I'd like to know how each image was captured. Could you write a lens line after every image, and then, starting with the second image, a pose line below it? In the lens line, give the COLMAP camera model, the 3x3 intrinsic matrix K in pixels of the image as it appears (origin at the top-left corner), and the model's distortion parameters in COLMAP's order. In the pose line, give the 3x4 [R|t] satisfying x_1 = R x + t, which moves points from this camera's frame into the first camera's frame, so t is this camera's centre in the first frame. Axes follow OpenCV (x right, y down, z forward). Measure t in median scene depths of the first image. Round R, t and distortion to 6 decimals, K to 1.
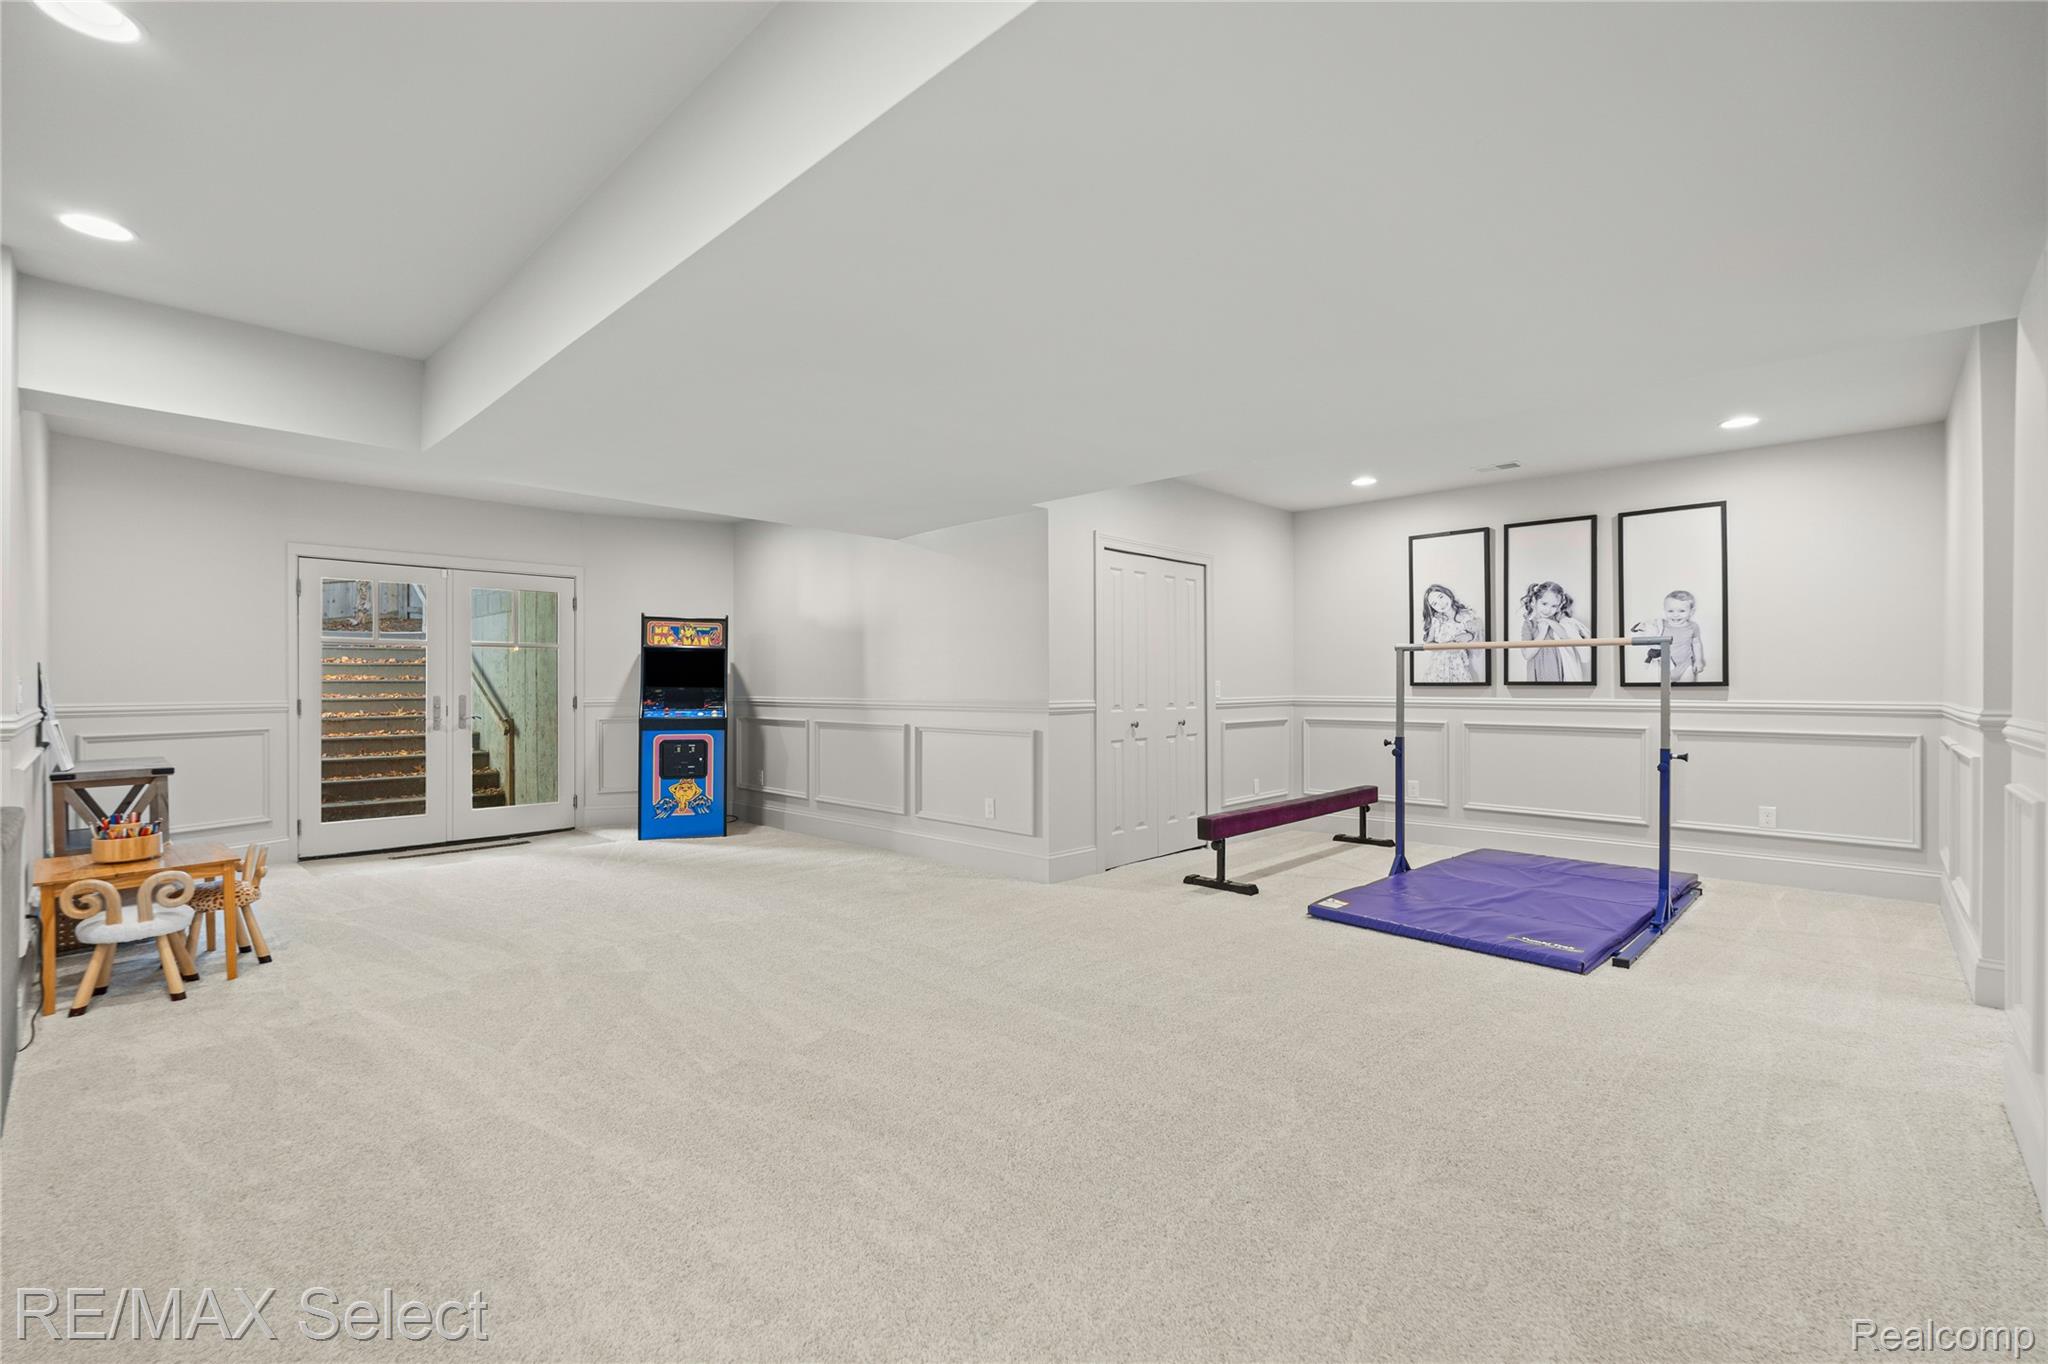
lens RADIAL K [[910.2, 0, 1022.2], [0, 910.2, 686.1], [0, 0, 1]] dist [-0.005210, 0.001212]
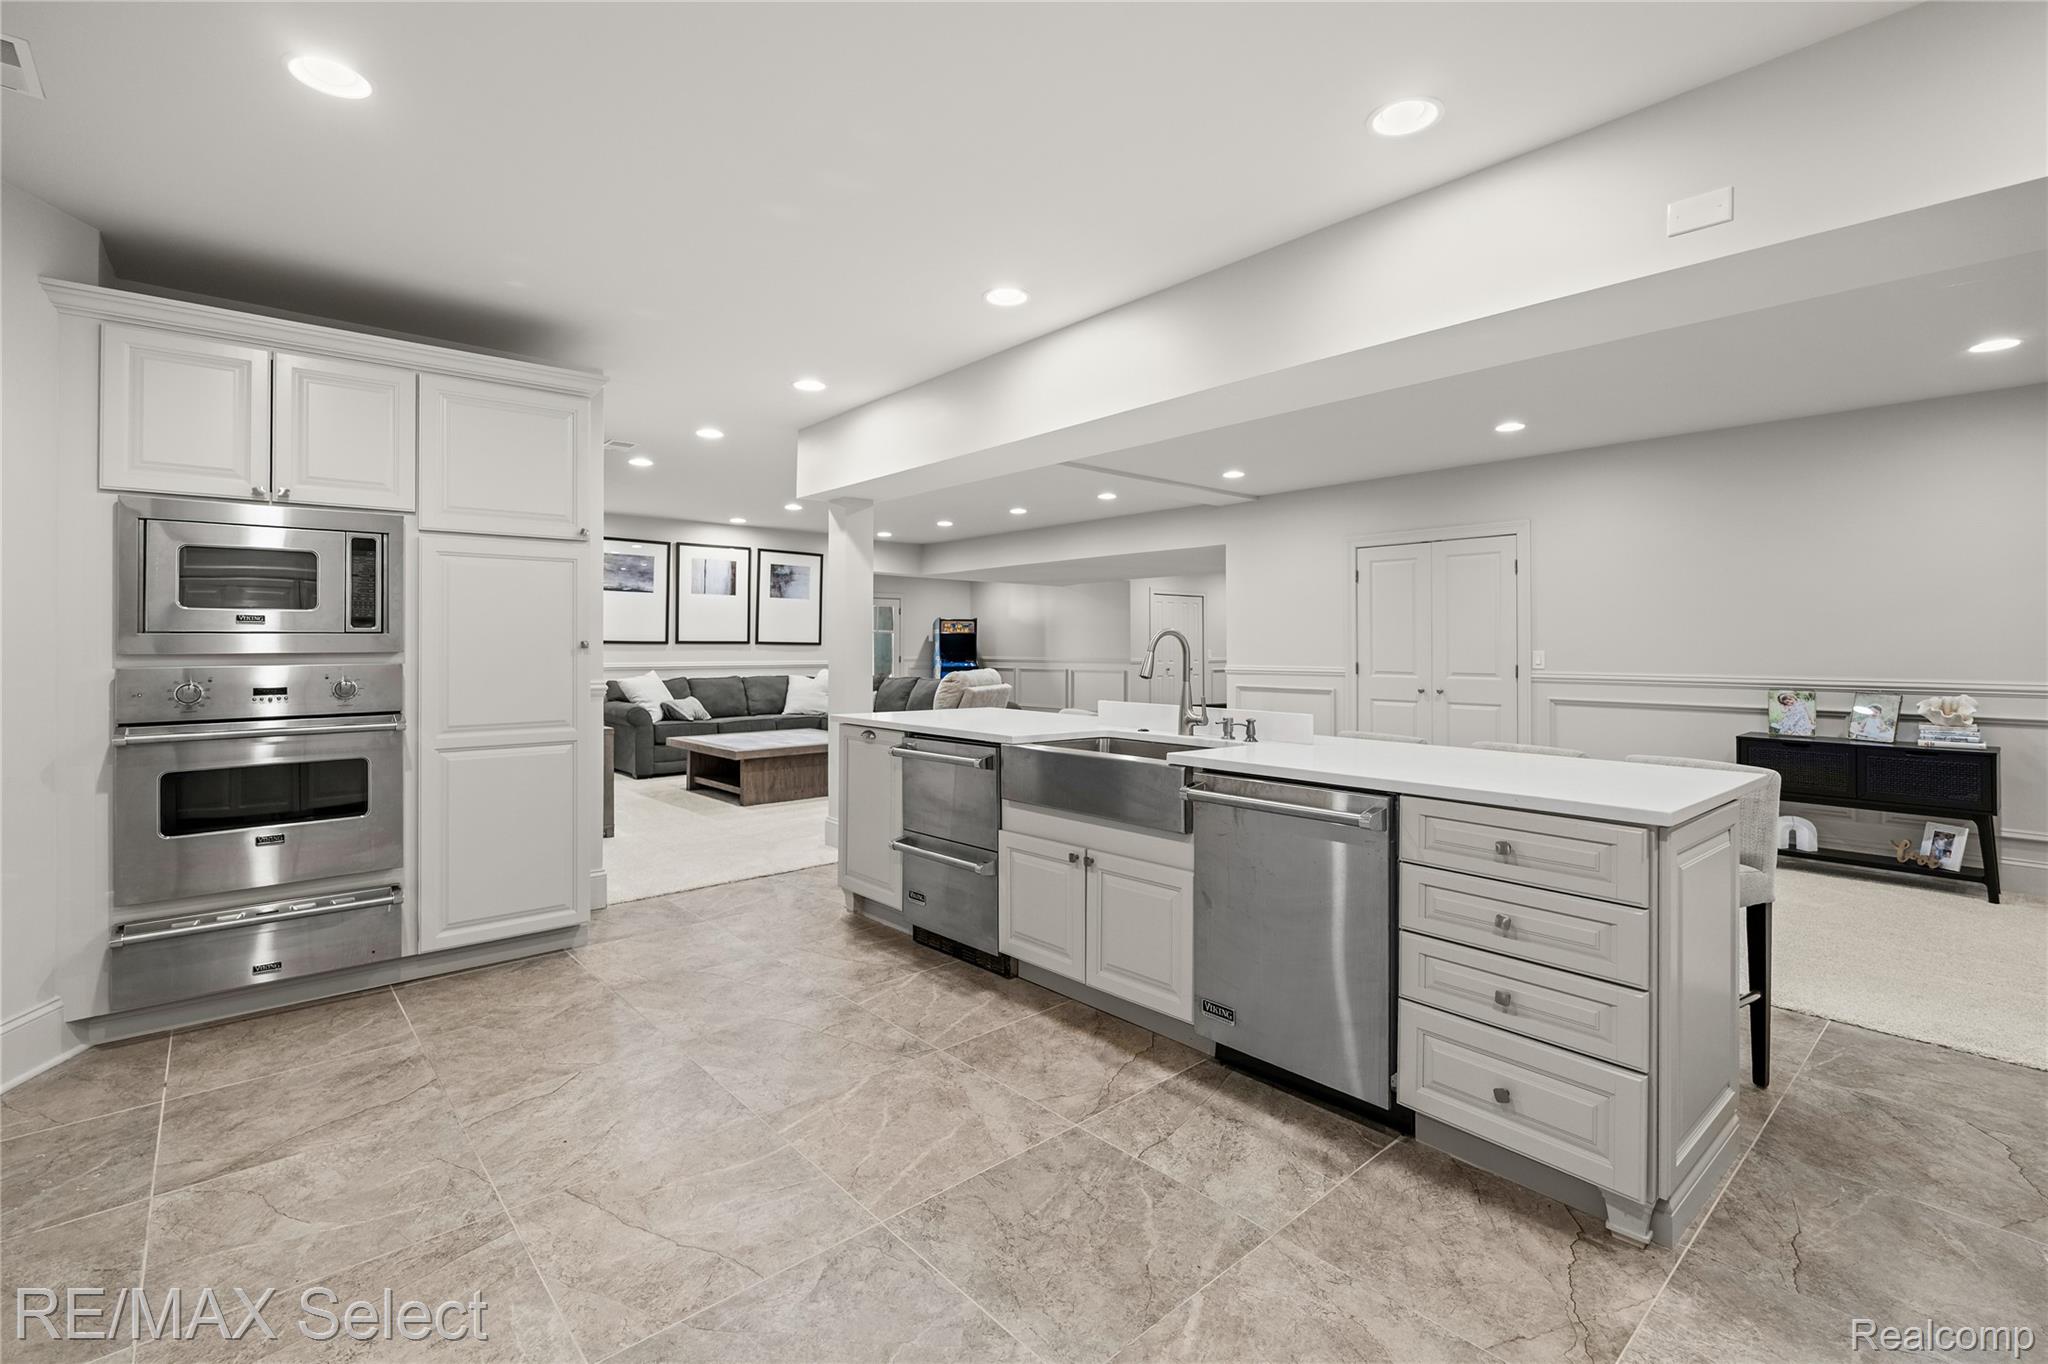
lens RADIAL K [[910.2, 0, 1029.9], [0, 910.2, 641.7], [0, 0, 1]] dist [-0.005210, 0.001212]
pose [[0.995590, 0.000779, -0.093804, -0.006829], [-0.000999, 0.999997, -0.002304, -0.020894], [0.093802, 0.002388, 0.995588, -1.229071]]
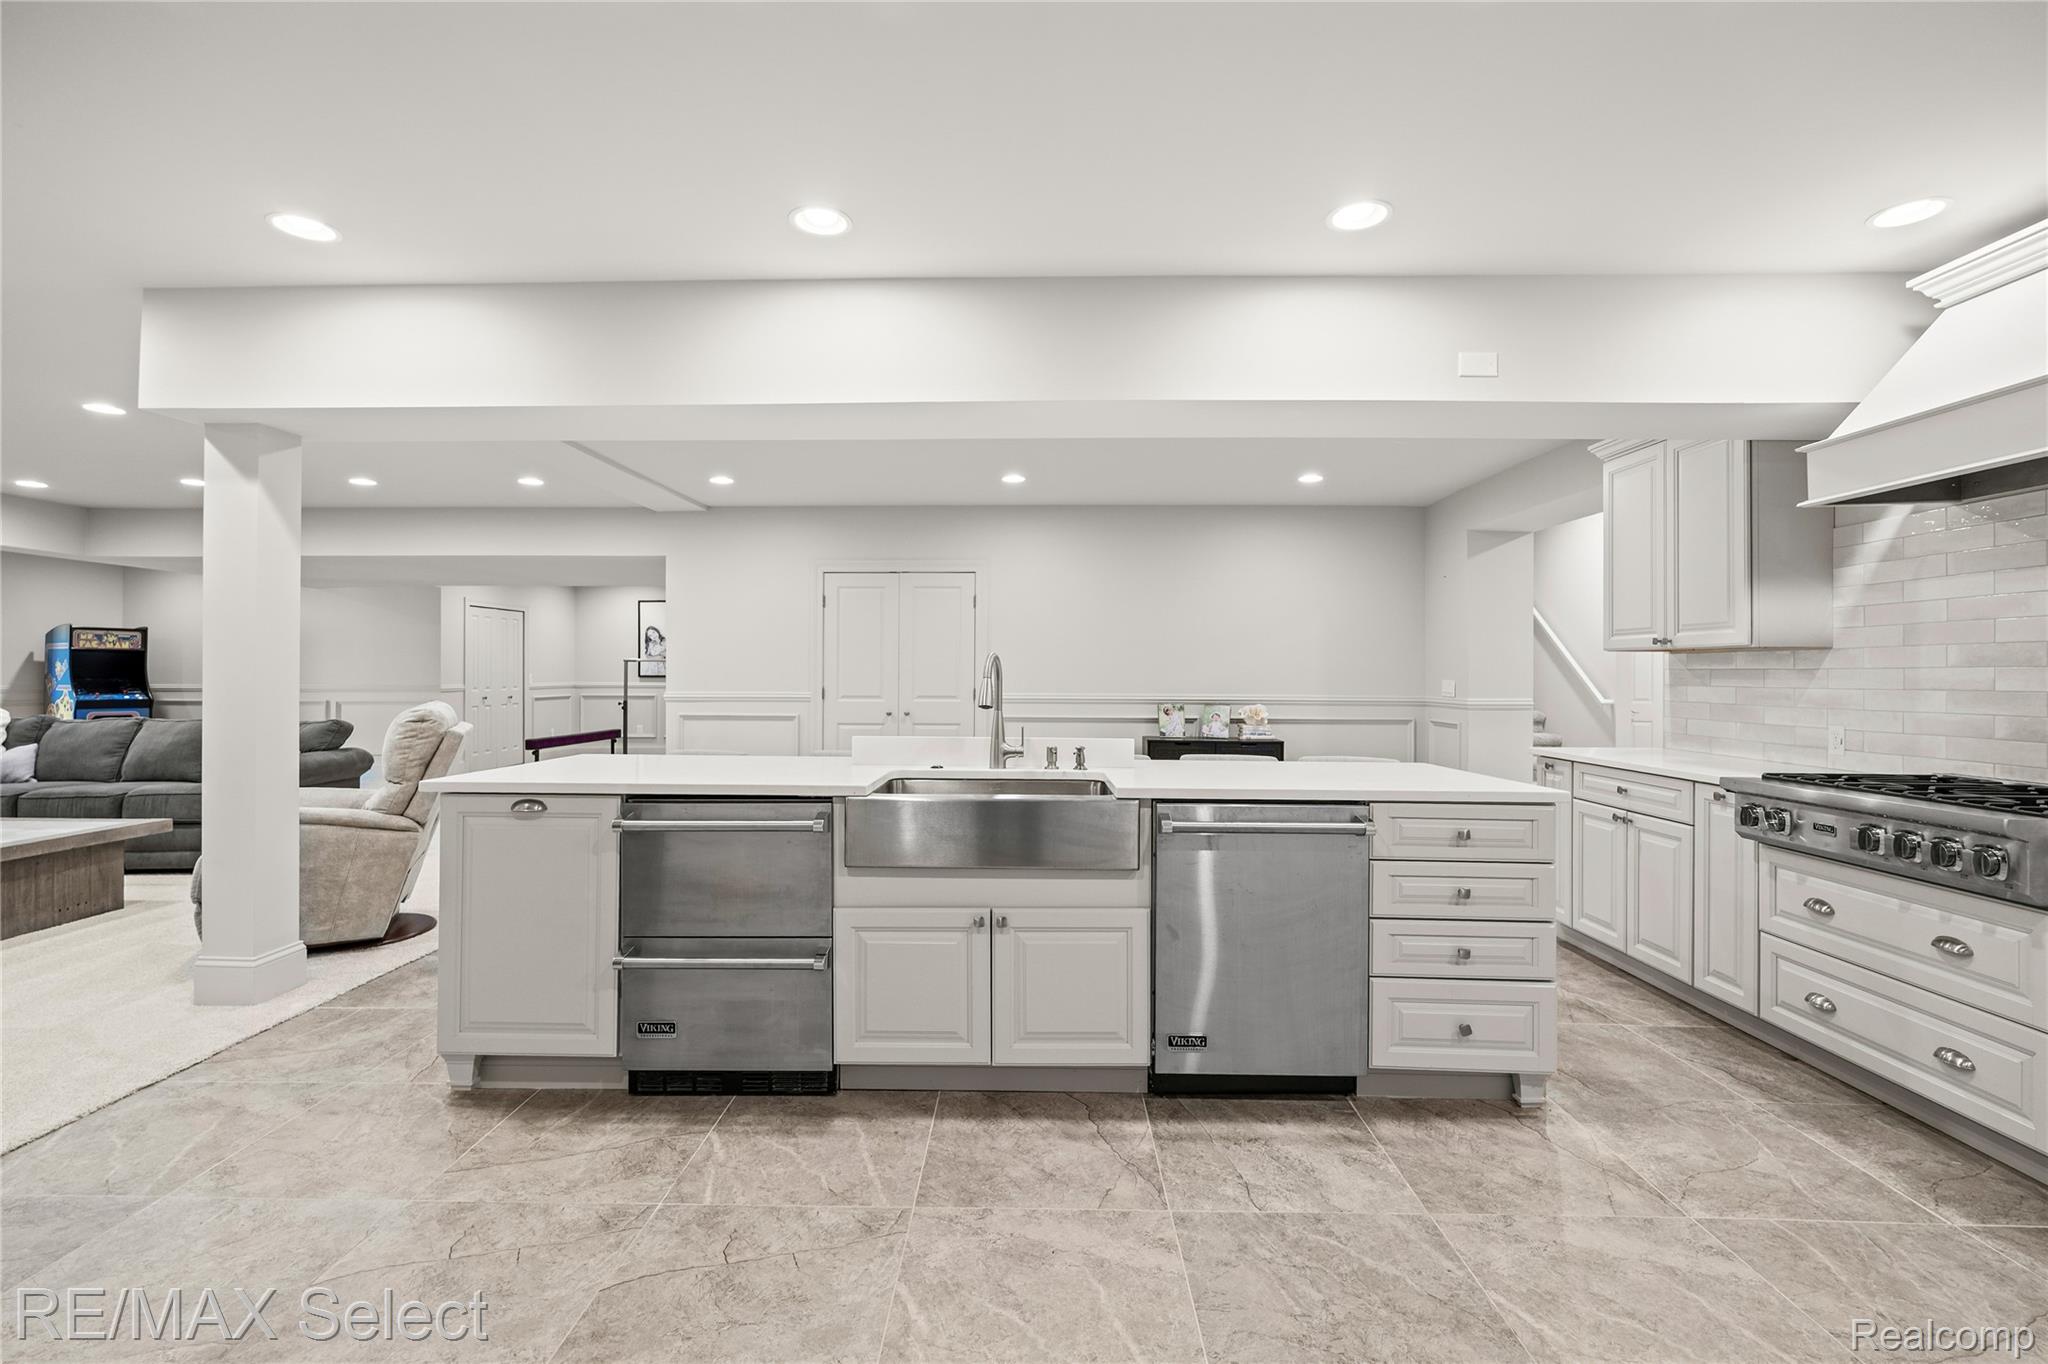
lens RADIAL K [[910.2, 0, 1010.5], [0, 910.2, 676.0], [0, 0, 1]] dist [-0.005210, 0.001212]
pose [[0.749611, -0.000497, 0.661878, -0.287367], [-0.005427, 0.999961, 0.006898, -0.021149], [-0.661856, -0.008762, 0.749580, -1.063800]]
